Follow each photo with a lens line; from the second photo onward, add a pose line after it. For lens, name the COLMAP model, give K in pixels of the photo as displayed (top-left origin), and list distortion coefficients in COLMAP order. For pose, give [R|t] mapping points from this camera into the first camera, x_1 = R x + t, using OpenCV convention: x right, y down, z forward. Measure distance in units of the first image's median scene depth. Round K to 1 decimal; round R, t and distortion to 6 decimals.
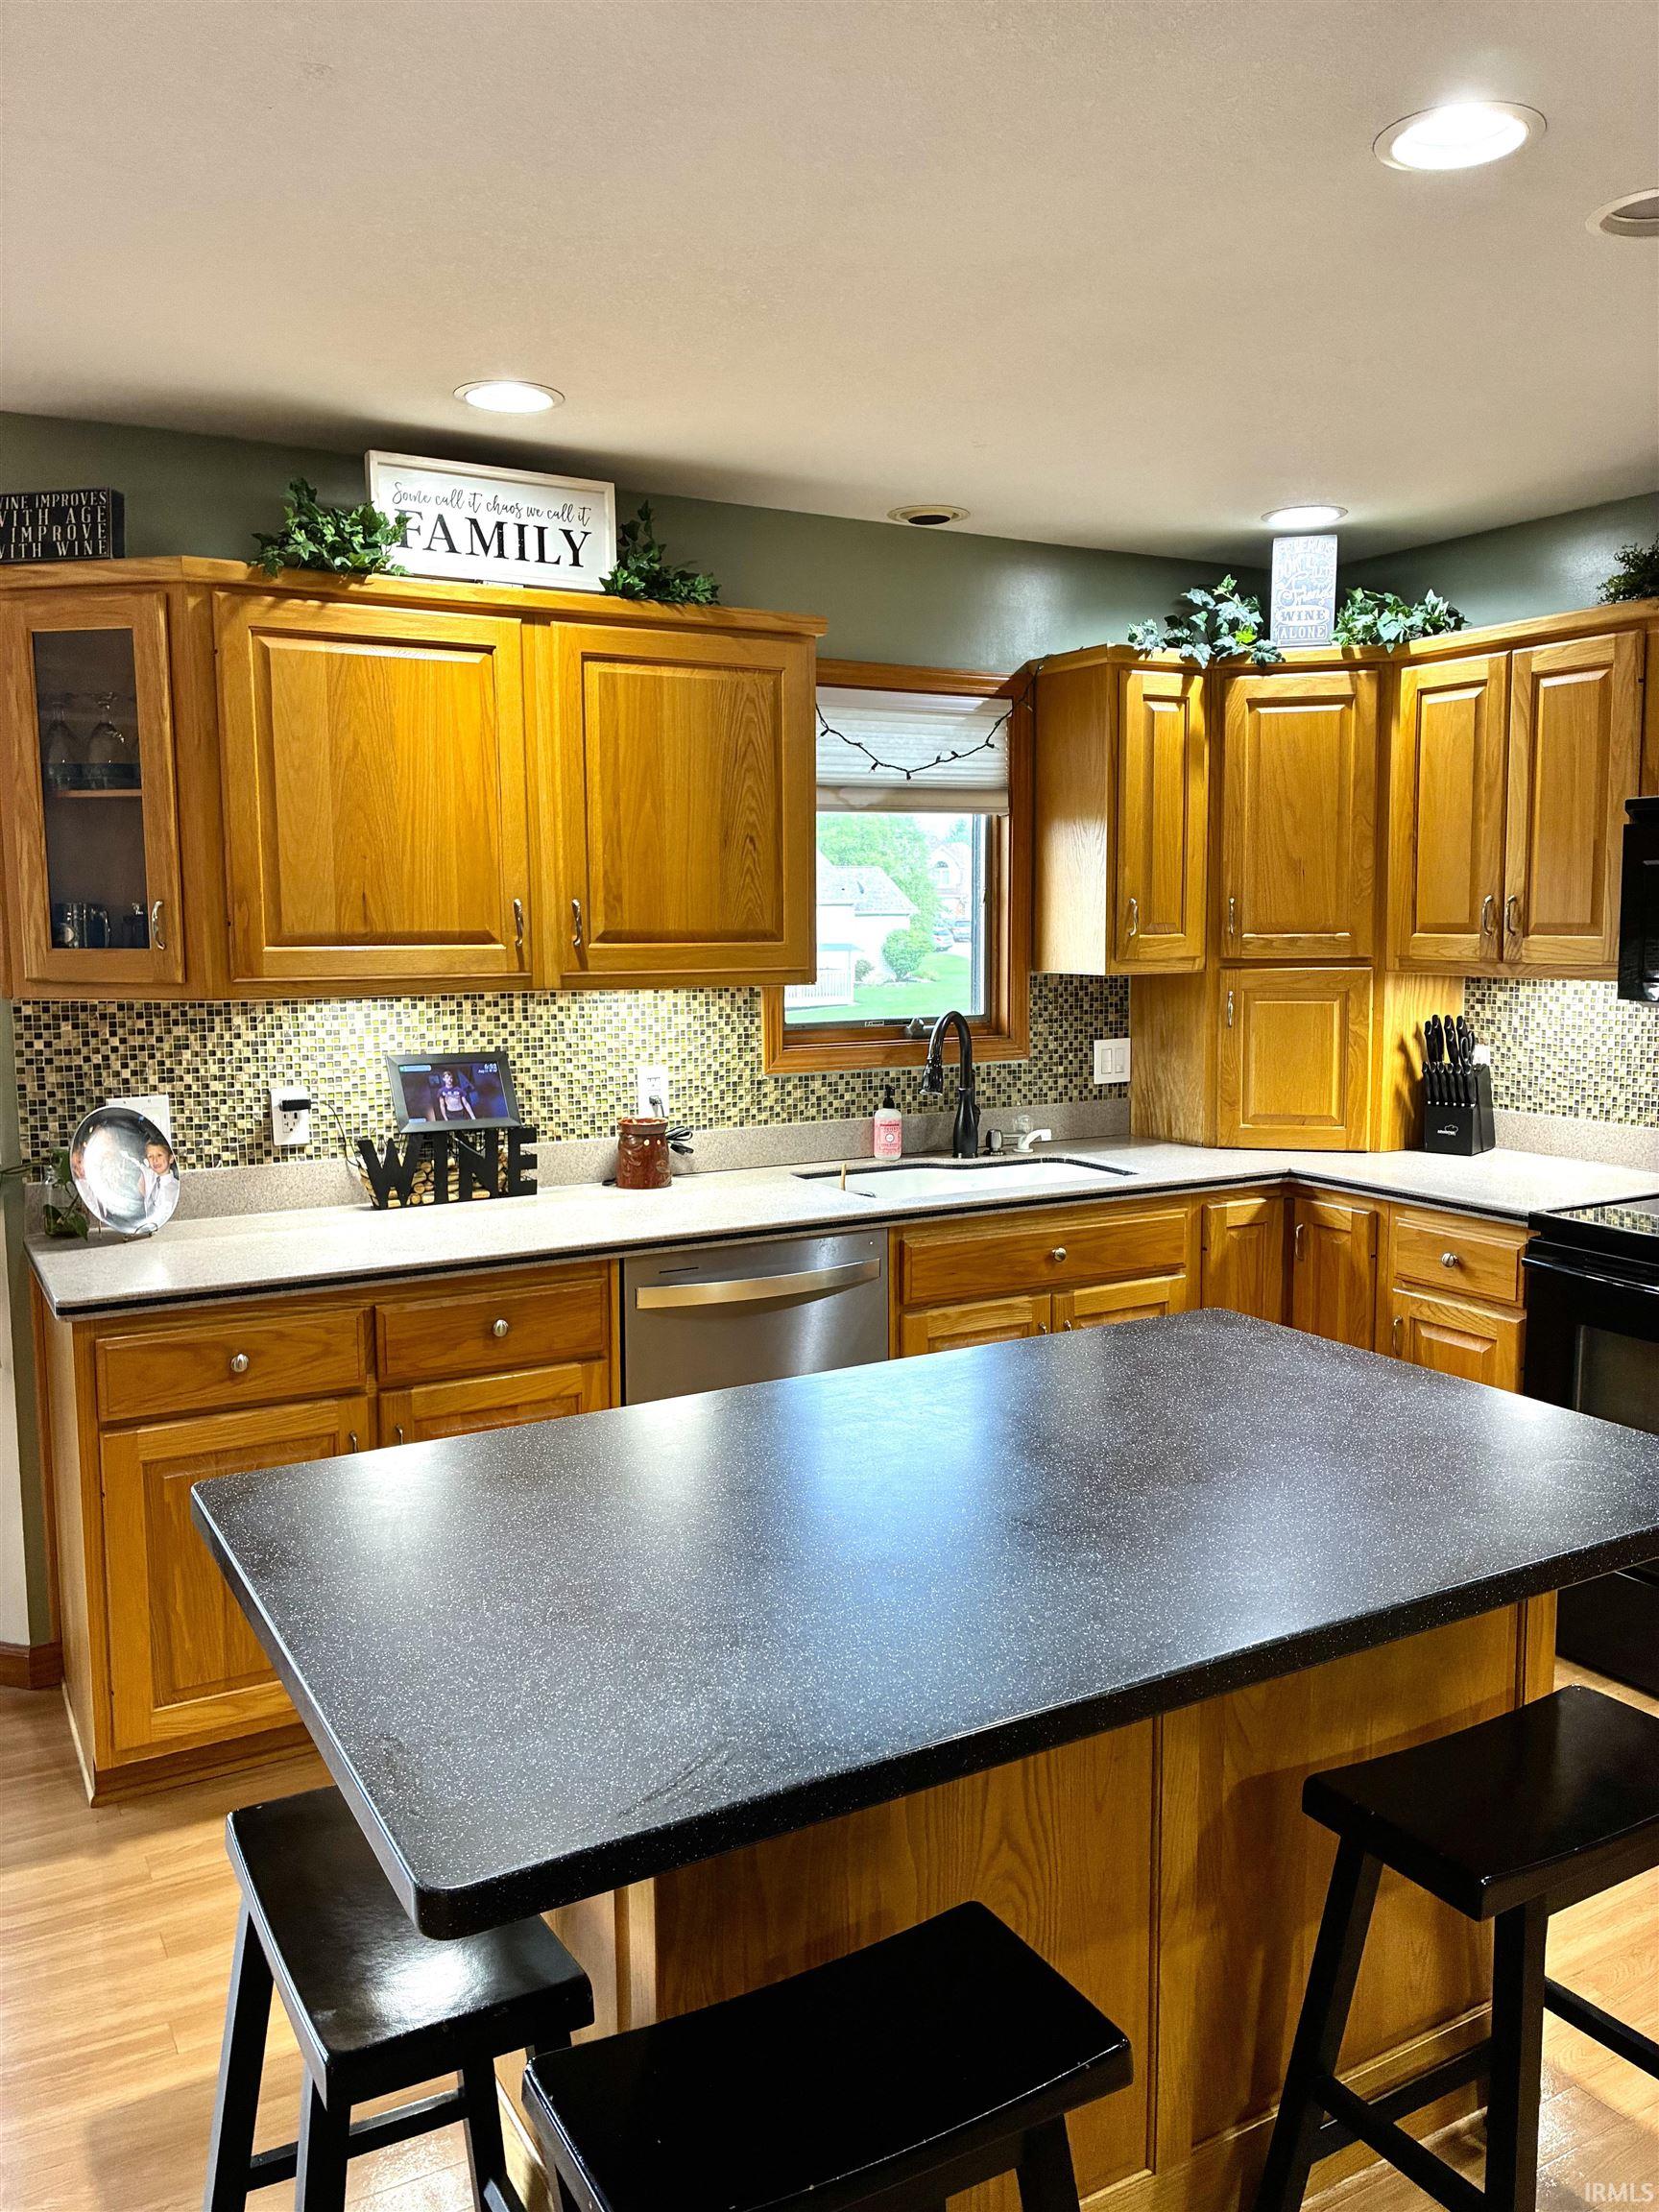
lens RADIAL K [[1684.0, 0, 845.8], [0, 1684.0, 1069.6], [0, 0, 1]] dist [0.021524, -0.009770]
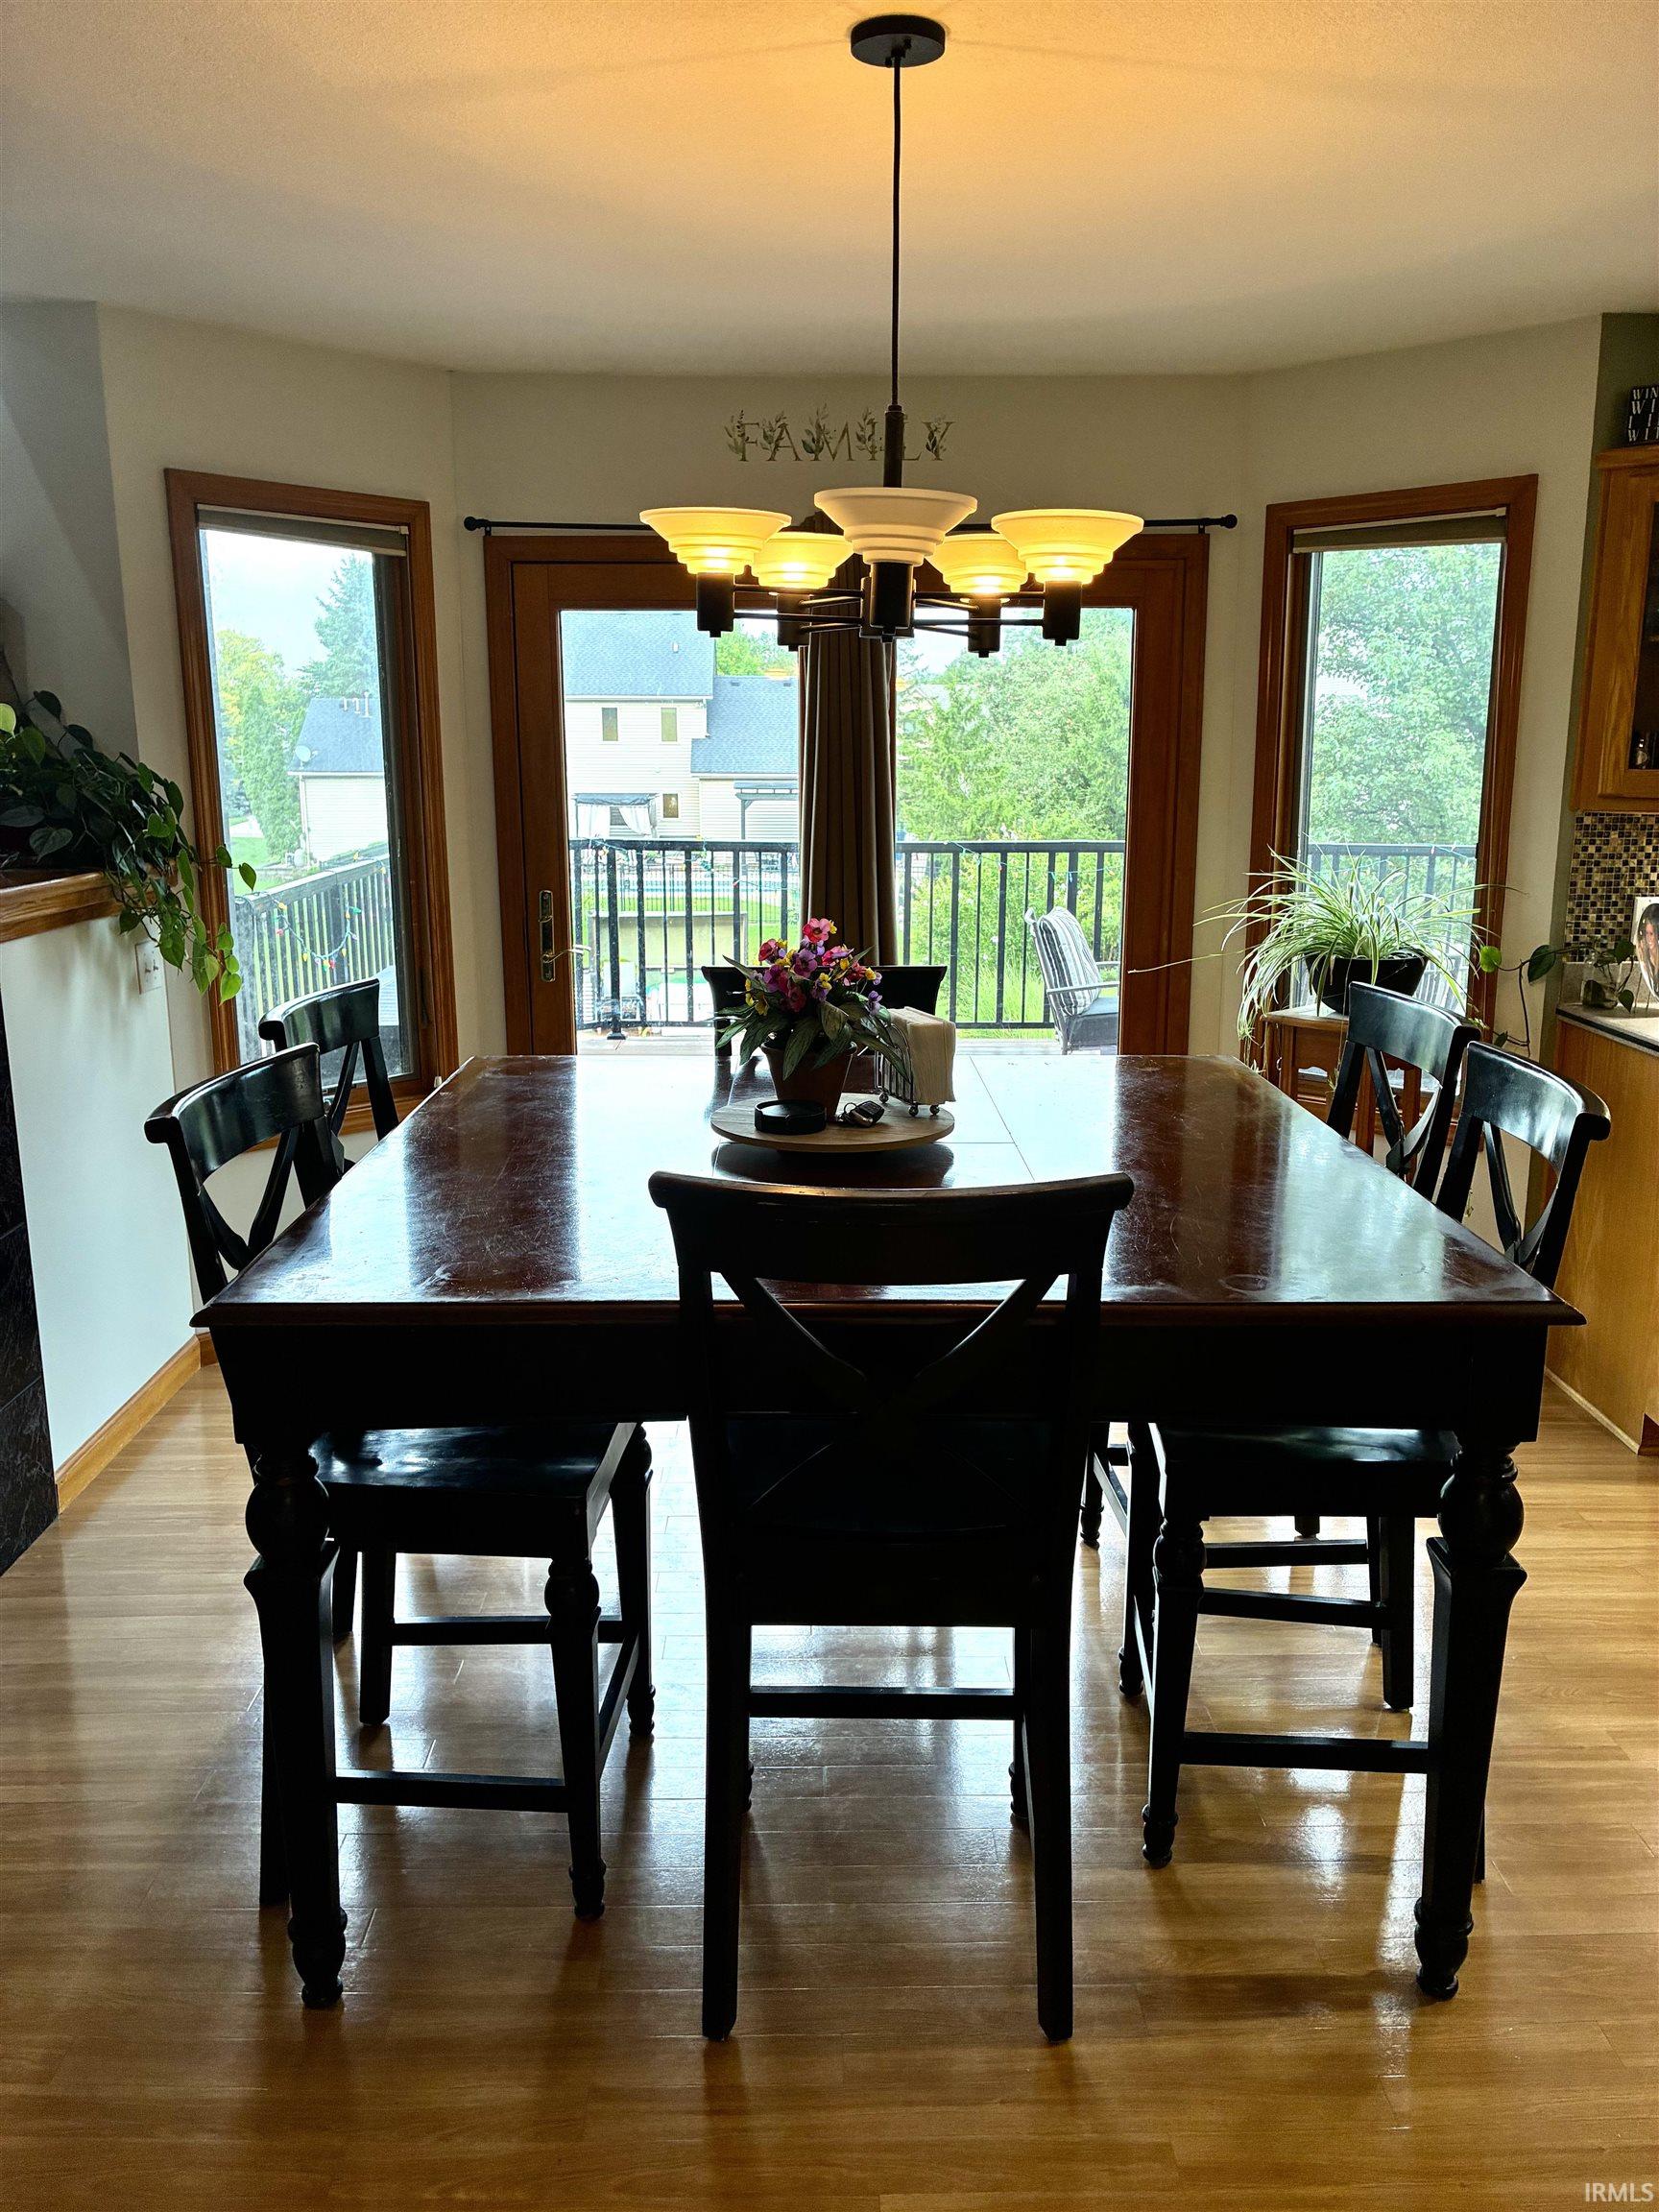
lens RADIAL K [[1684.0, 0, 831.1], [0, 1684.0, 1092.3], [0, 0, 1]] dist [0.021524, -0.009770]
pose [[0.874160, 0.106134, -0.473899, -0.300264], [-0.055382, 0.991247, 0.119840, 0.036307], [0.482471, -0.078514, 0.872386, -0.289965]]
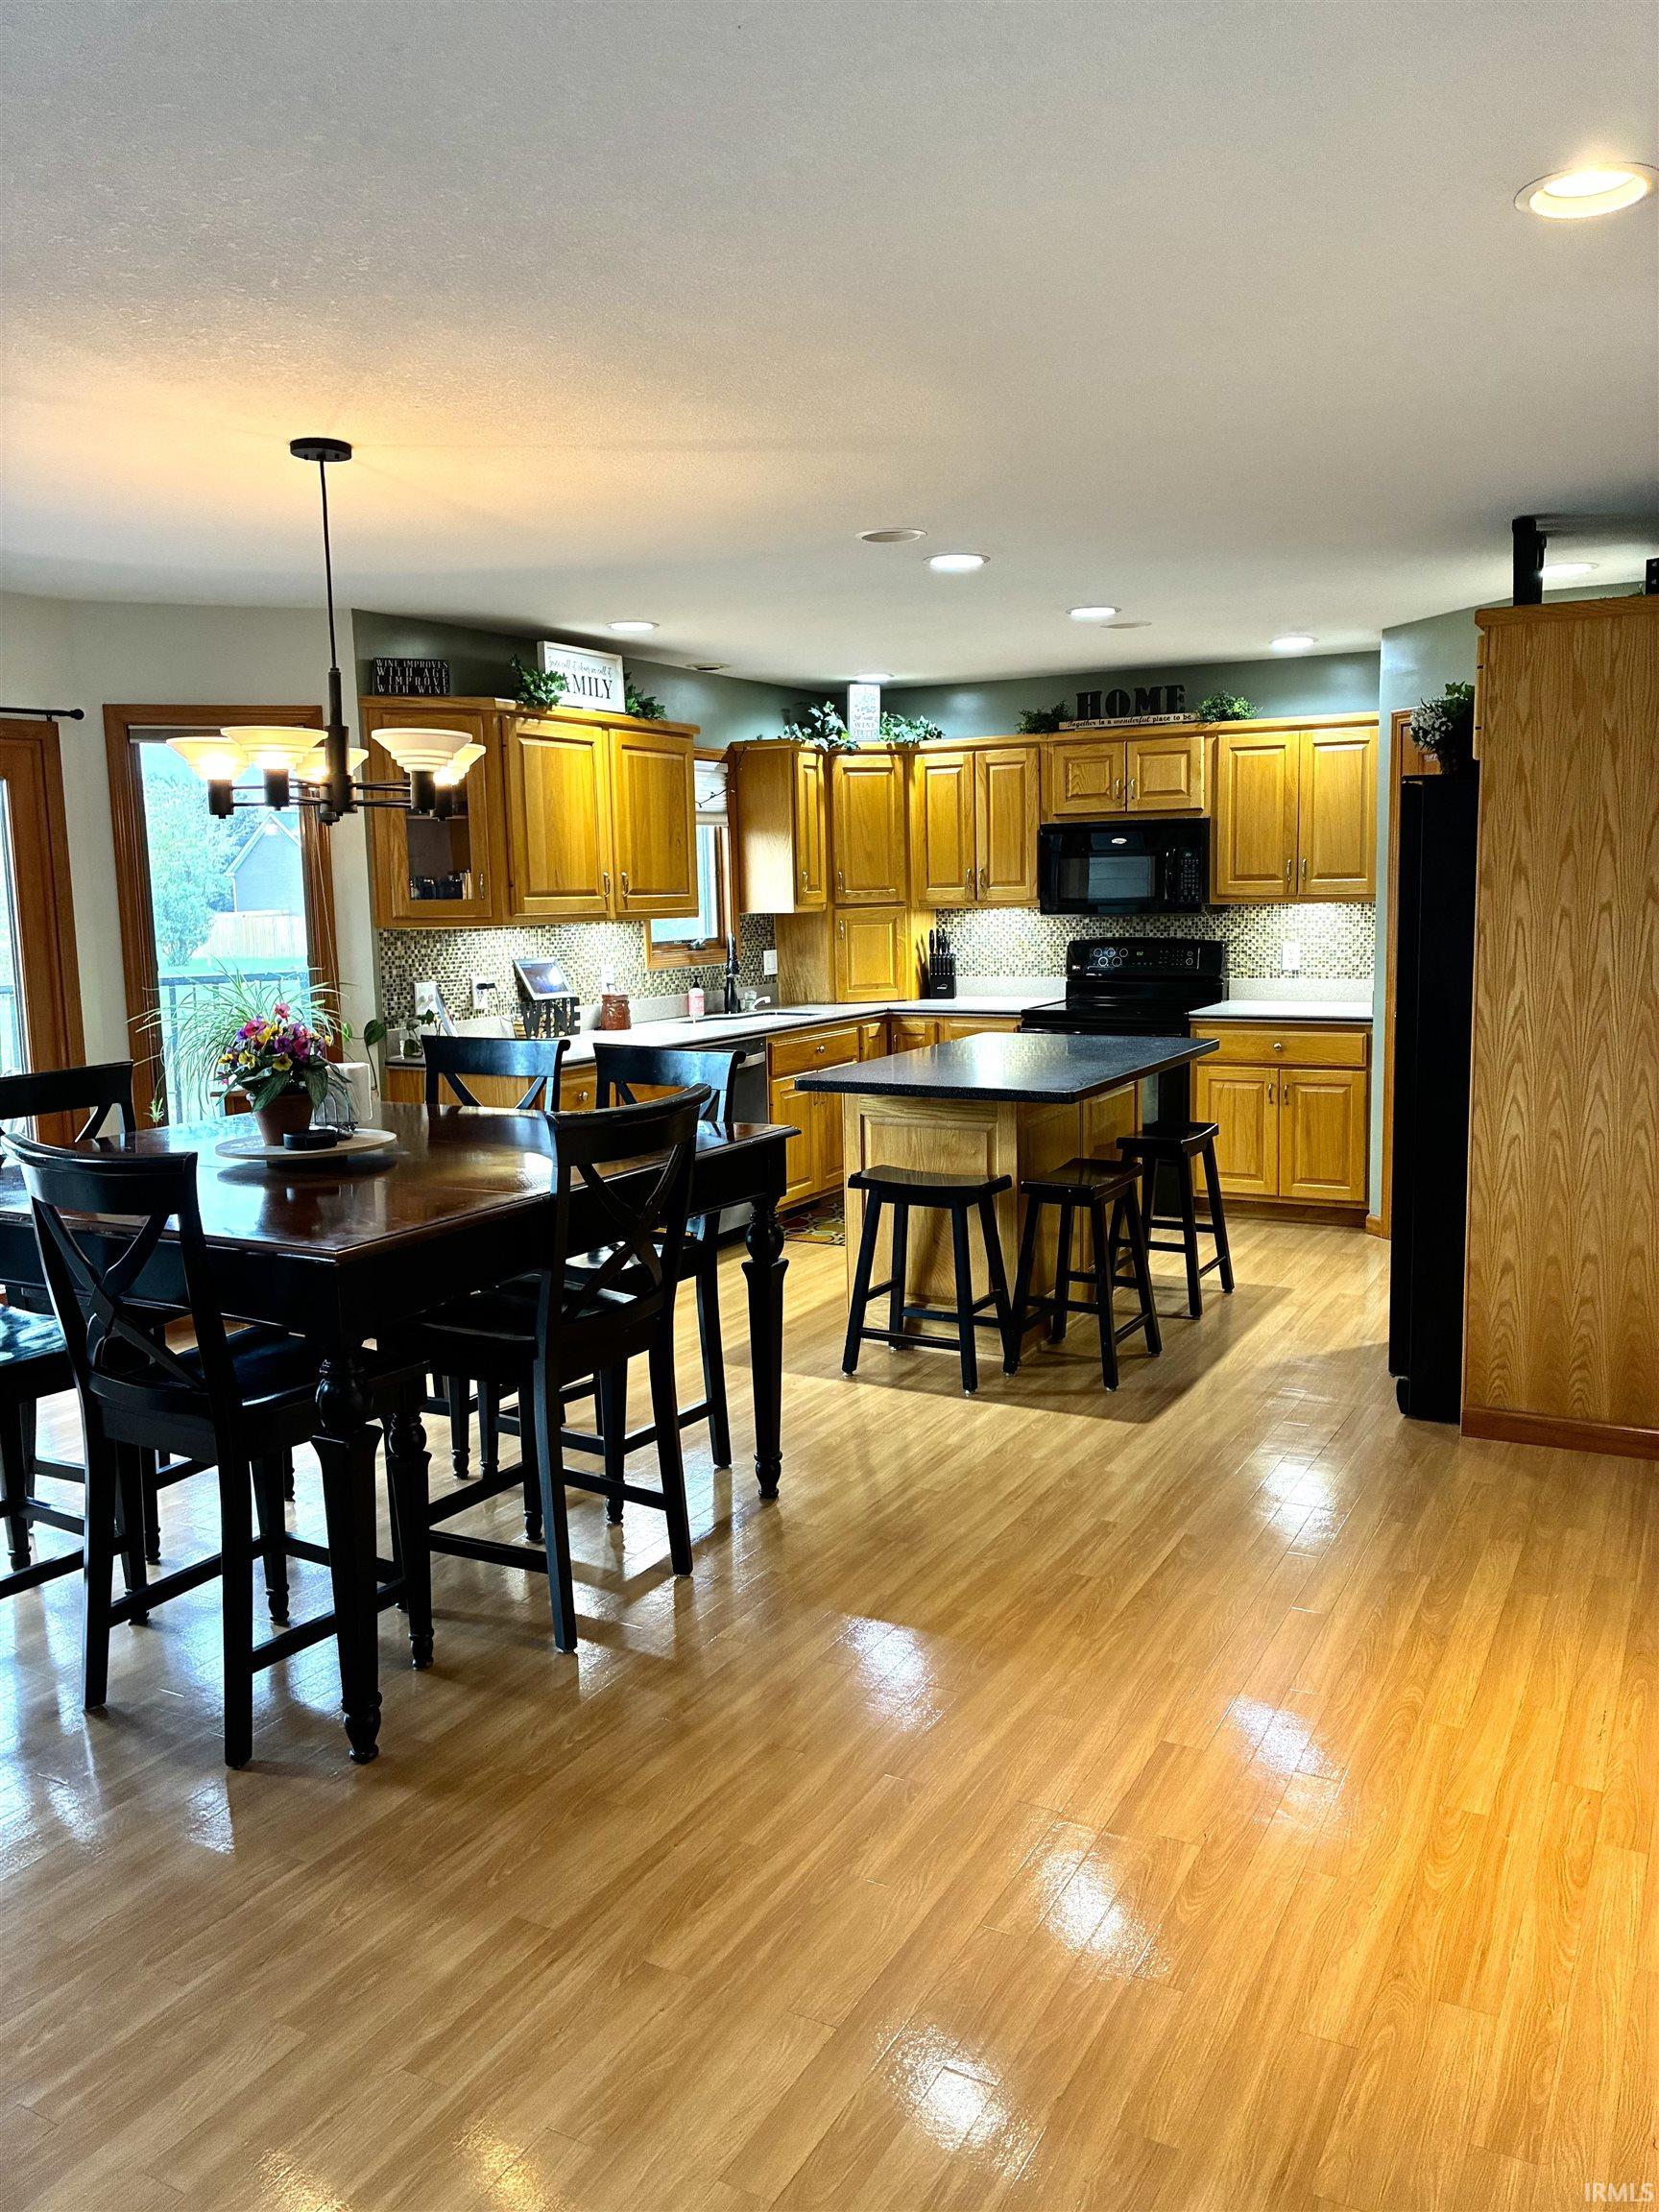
lens RADIAL K [[1684.0, 0, 830.6], [0, 1684.0, 1111.2], [0, 0, 1]] dist [0.021524, -0.009770]
pose [[0.850457, -0.082155, 0.519589, -0.865484], [0.066816, 0.996600, 0.048213, 0.083013], [-0.521783, -0.006286, 0.853055, -0.681894]]
